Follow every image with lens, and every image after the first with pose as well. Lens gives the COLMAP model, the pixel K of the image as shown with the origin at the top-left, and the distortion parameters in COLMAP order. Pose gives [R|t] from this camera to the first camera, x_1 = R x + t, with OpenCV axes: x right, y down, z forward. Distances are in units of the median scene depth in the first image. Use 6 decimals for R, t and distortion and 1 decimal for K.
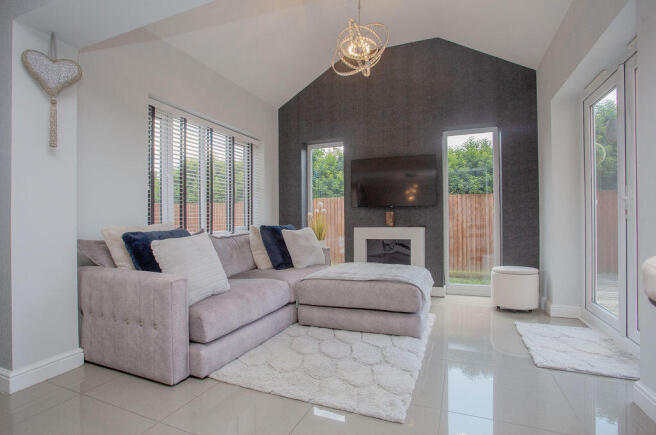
lens RADIAL K [[323.0, 0, 325.5], [0, 323.0, 220.0], [0, 0, 1]] dist [-0.021817, 0.006215]
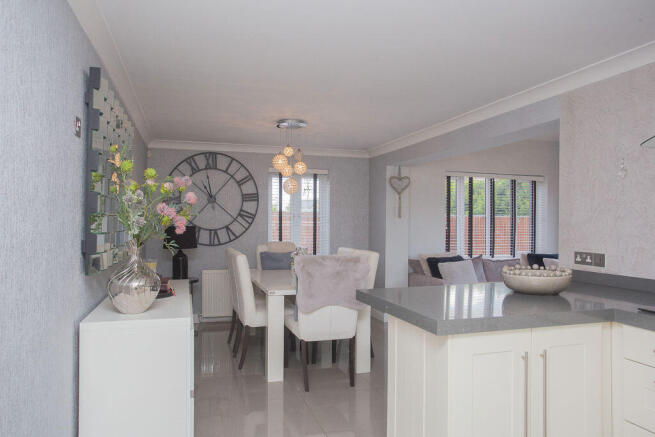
lens RADIAL K [[458.6, 0, 327.3], [0, 458.6, 222.3], [0, 0, 1]] dist [0.003672, 0.000706]
pose [[0.640531, 0.008257, -0.767888, 1.063582], [-0.004219, 0.999965, 0.007233, -0.181124], [0.767921, -0.001394, 0.640544, -1.195299]]
